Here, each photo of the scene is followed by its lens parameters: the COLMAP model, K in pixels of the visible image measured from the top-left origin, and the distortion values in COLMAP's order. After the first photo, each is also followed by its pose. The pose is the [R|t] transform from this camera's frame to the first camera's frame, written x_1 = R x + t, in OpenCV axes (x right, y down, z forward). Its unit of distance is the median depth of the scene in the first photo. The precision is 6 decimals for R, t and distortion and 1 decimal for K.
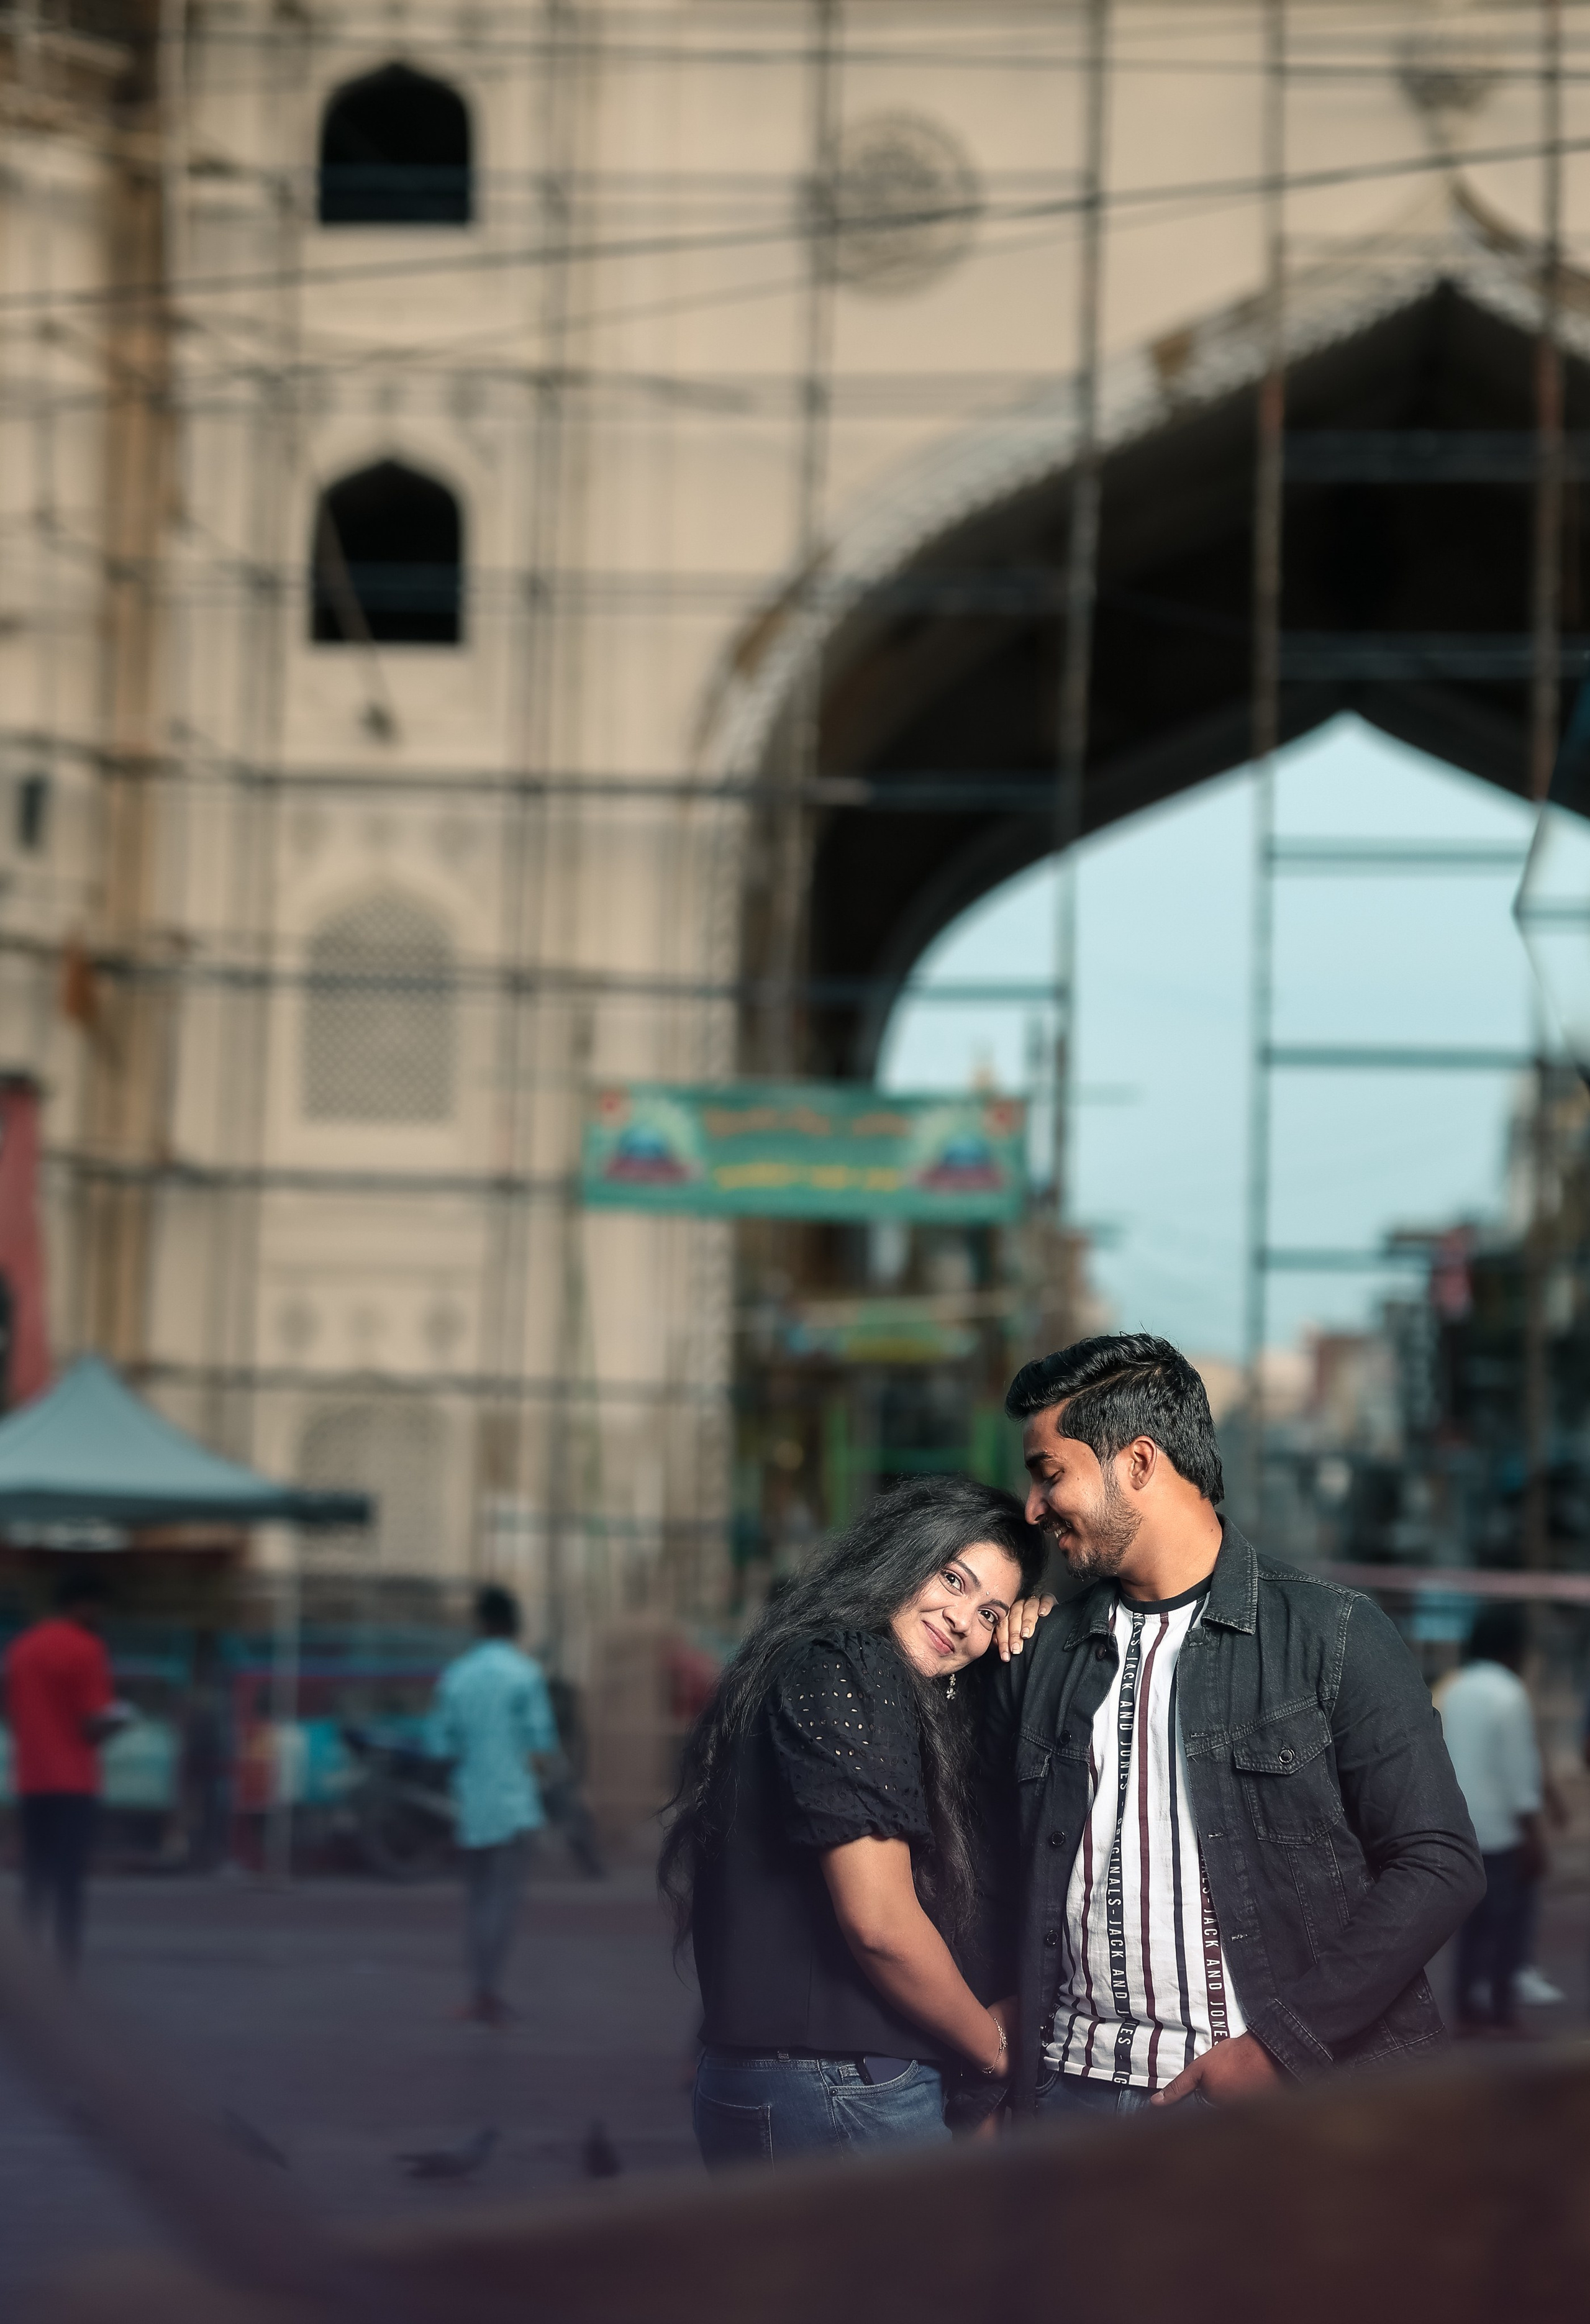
lens RADIAL K [[6114.1, 0, 726.1], [0, 6114.1, 1110.9], [0, 0, 1]] dist [0.085978, 0.000000]
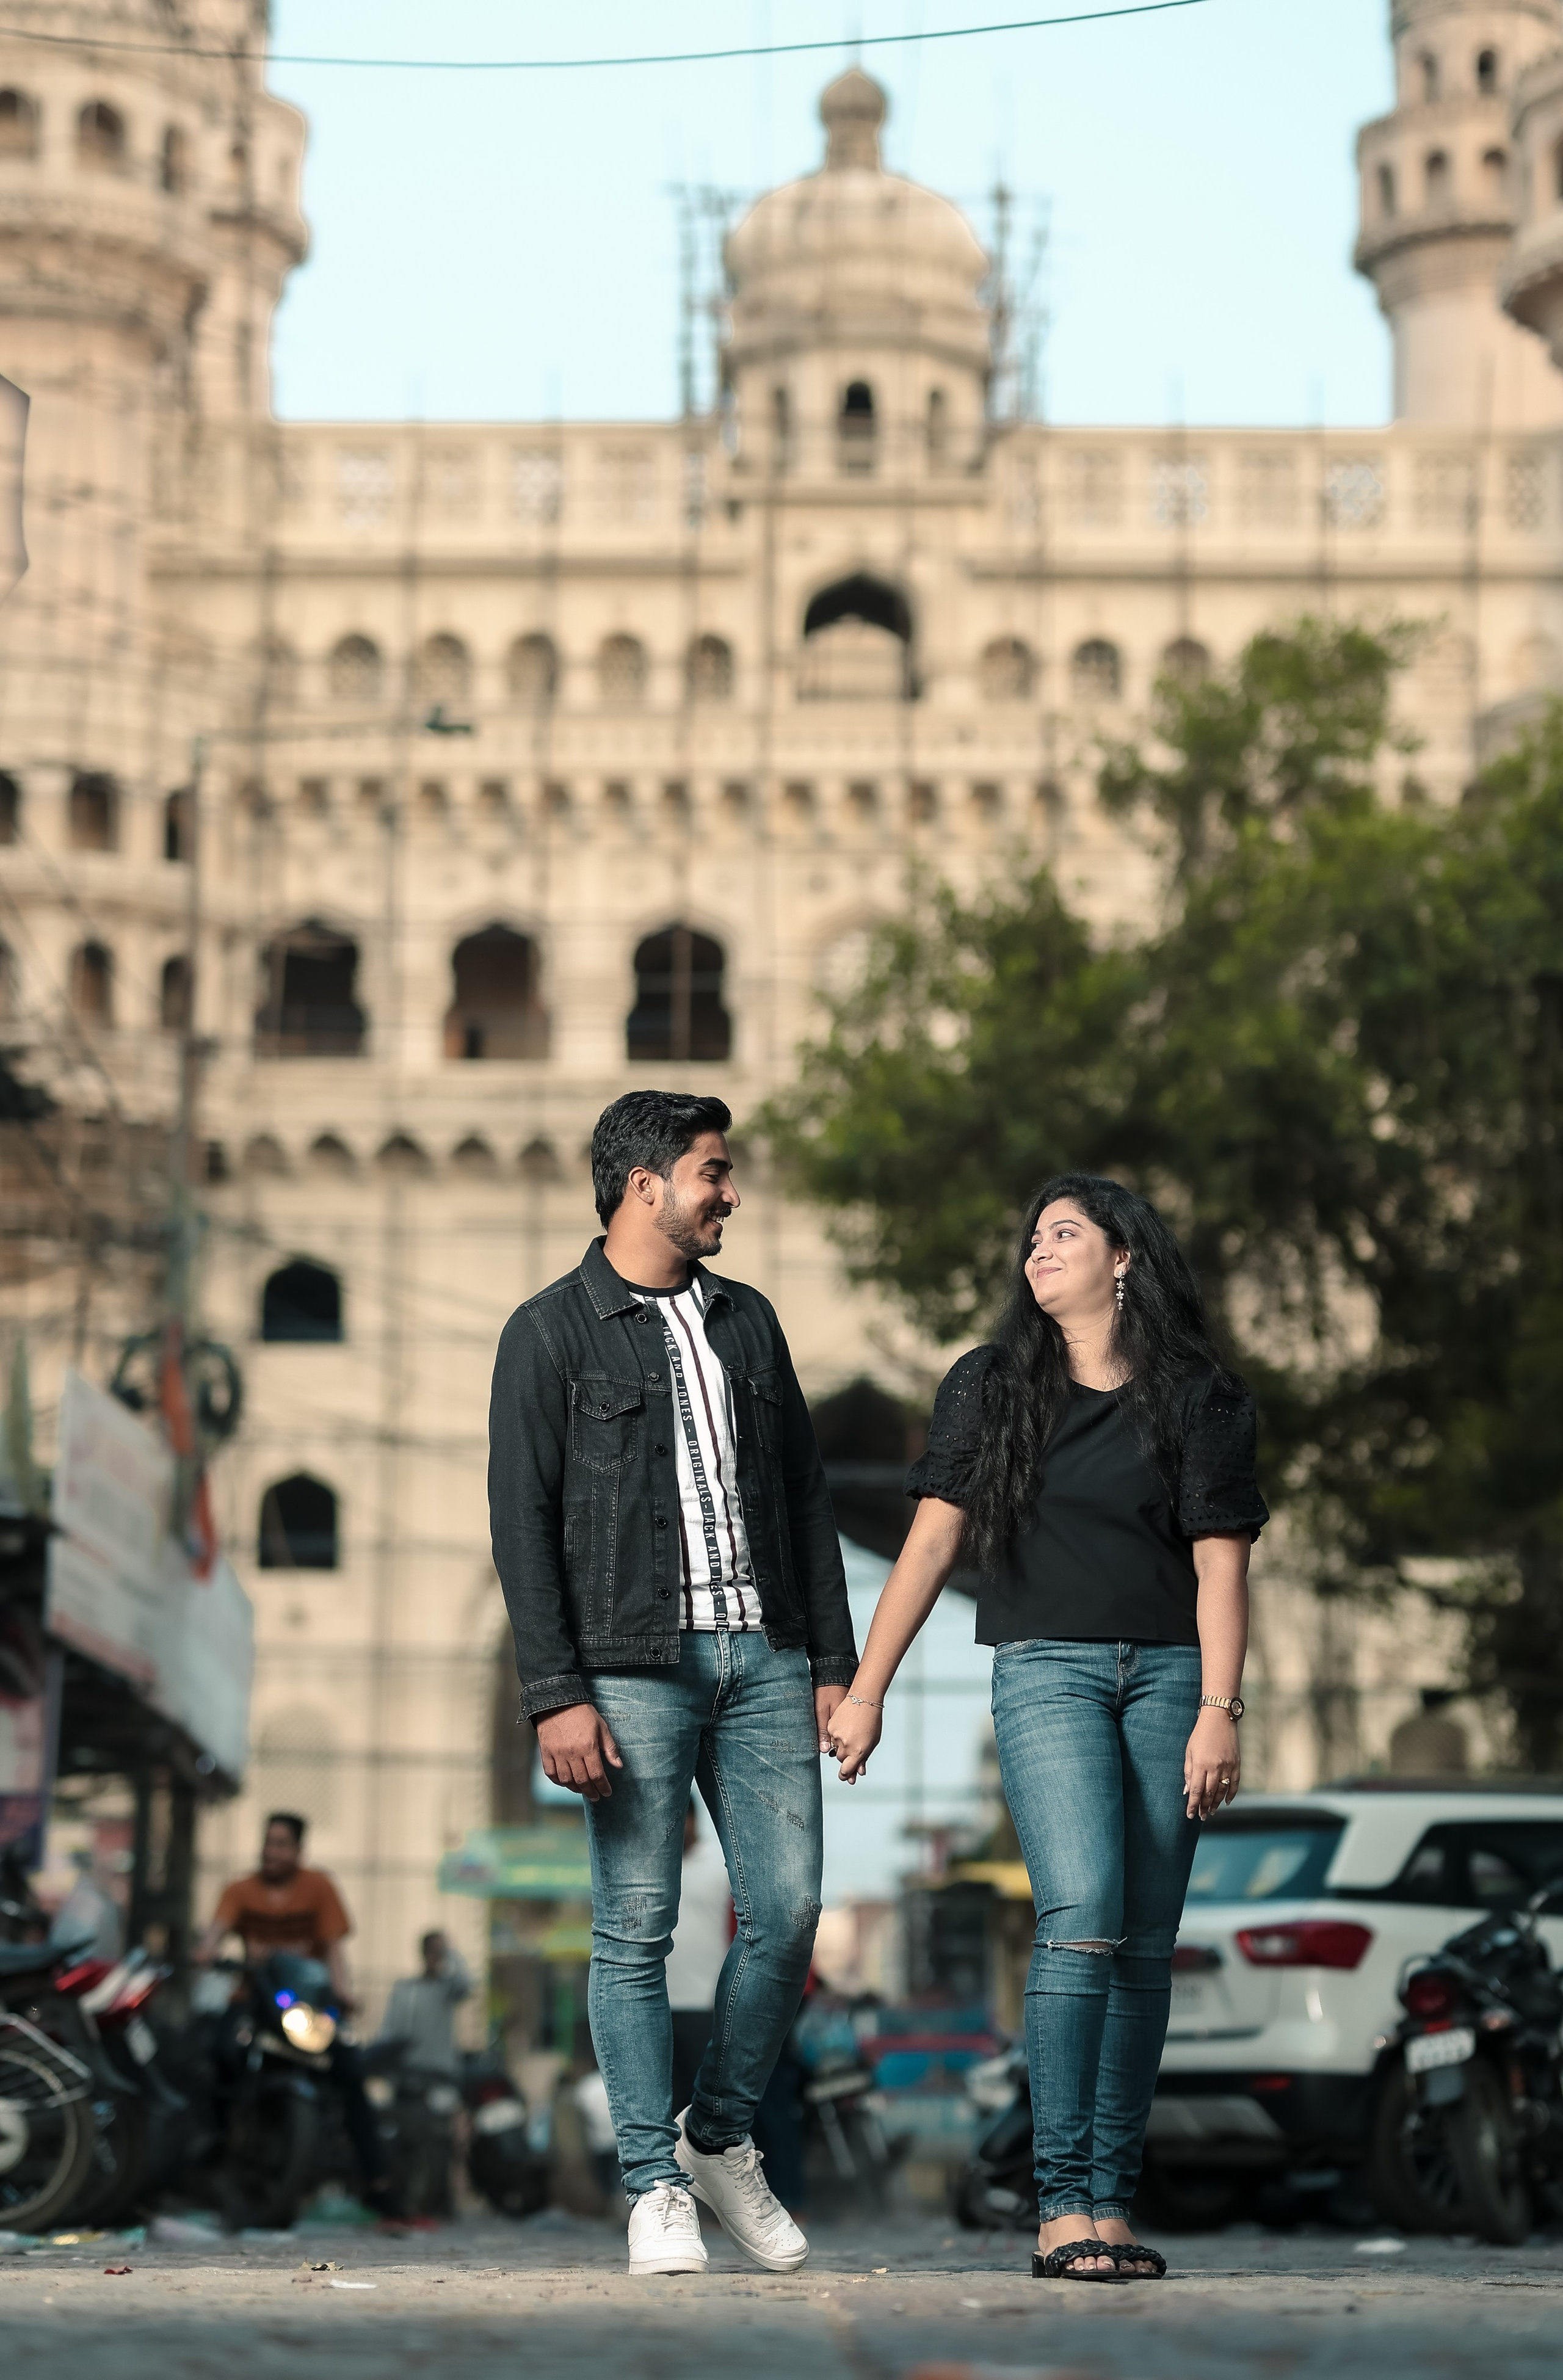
lens RADIAL K [[5953.5, 0, 790.8], [0, 5953.5, 1136.0], [0, 0, 1]] dist [0.076410, 0.000000]
pose [[0.998212, -0.006085, 0.059463, -0.013521], [0.010320, 0.997410, -0.071182, -0.079294], [-0.058876, 0.071668, 0.995689, -0.828157]]
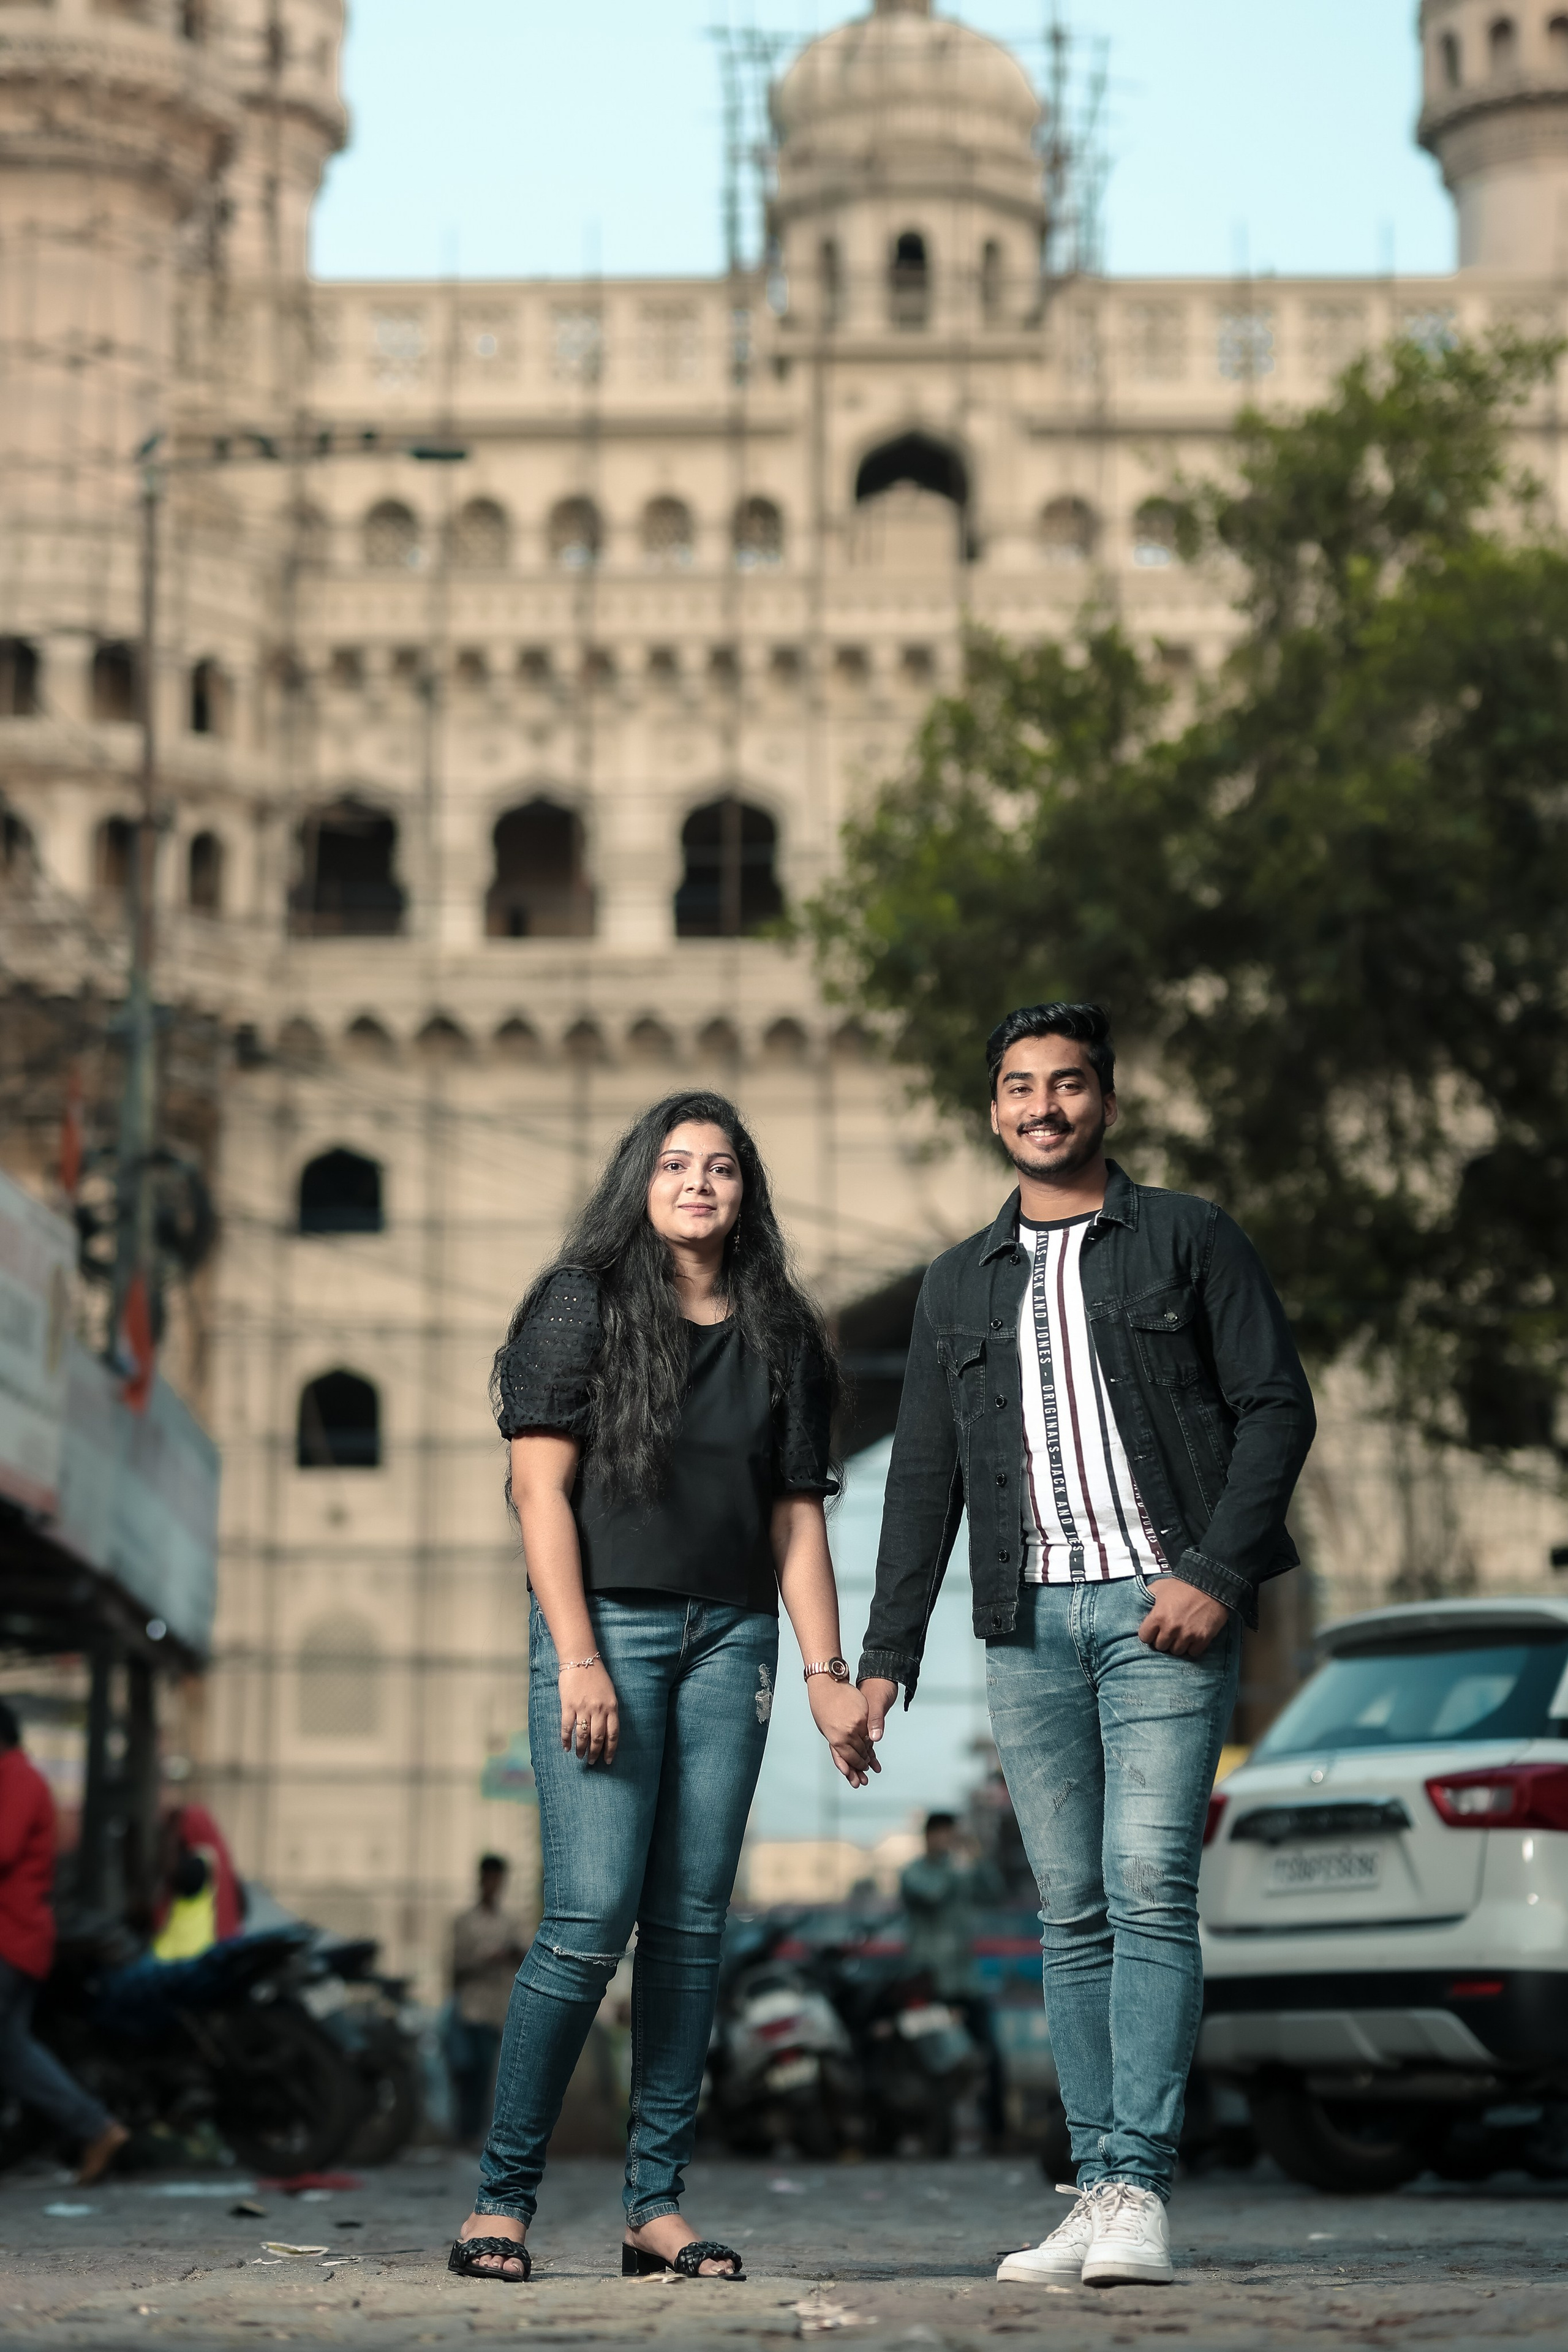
lens RADIAL K [[5724.1, 0, 788.5], [0, 5724.1, 1177.4], [0, 0, 1]] dist [0.093490, 0.000000]
pose [[0.998746, -0.015872, 0.047485, -0.002679], [0.018524, 0.998262, -0.055941, -0.066892], [-0.046515, 0.056750, 0.997304, -0.688626]]
